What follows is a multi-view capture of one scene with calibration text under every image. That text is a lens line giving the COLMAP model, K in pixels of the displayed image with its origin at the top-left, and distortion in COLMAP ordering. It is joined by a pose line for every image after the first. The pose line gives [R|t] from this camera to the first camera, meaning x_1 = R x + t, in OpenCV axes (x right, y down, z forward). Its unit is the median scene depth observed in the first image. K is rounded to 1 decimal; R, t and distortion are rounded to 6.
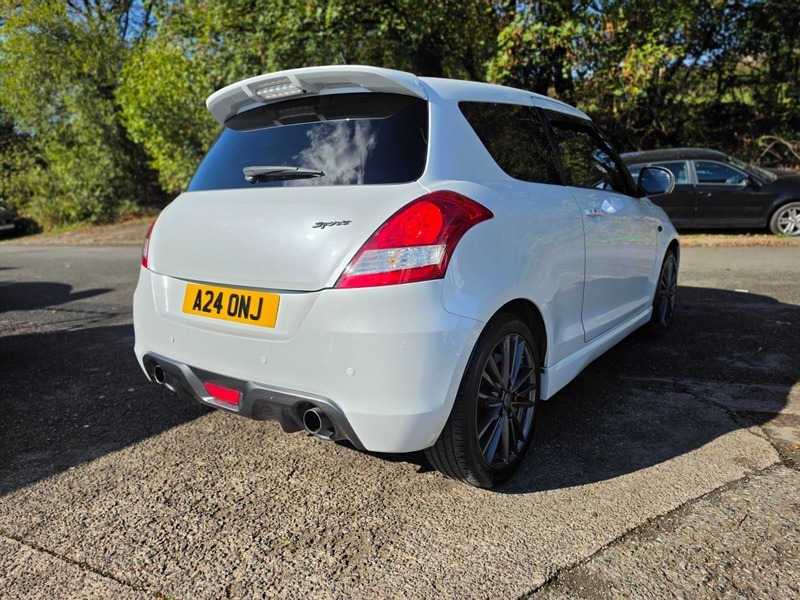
lens RADIAL K [[554.8, 0, 361.6], [0, 554.8, 286.4], [0, 0, 1]] dist [0.002306, -0.007436]
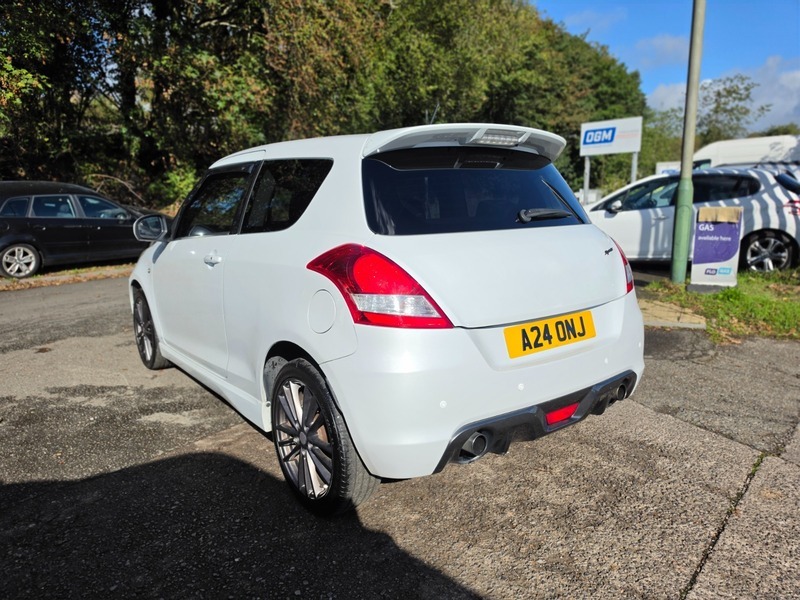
lens RADIAL K [[572.8, 0, 400.0], [0, 572.8, 300.0], [0, 0, 1]] dist [0.009259, -0.022881]
pose [[0.240764, -0.129678, 0.961882, -1.352108], [0.165828, 0.981959, 0.090877, -0.178791], [-0.956313, 0.137627, 0.257924, 0.959723]]
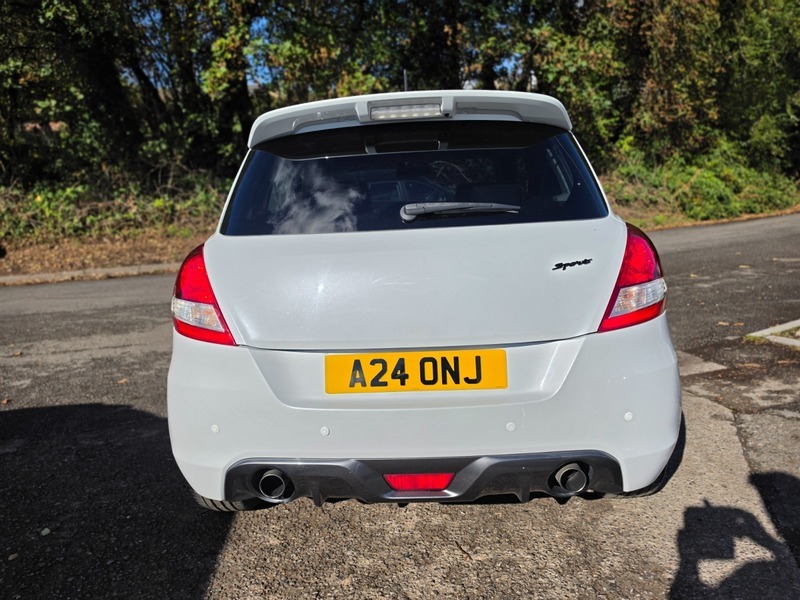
lens RADIAL K [[580.2, 0, 373.7], [0, 580.2, 304.2], [0, 0, 1]] dist [0.023741, -0.042291]
pose [[0.819769, -0.114811, 0.561068, -0.736523], [0.118149, 0.992528, 0.030475, -0.096129], [-0.560374, 0.041307, 0.827209, 0.315304]]
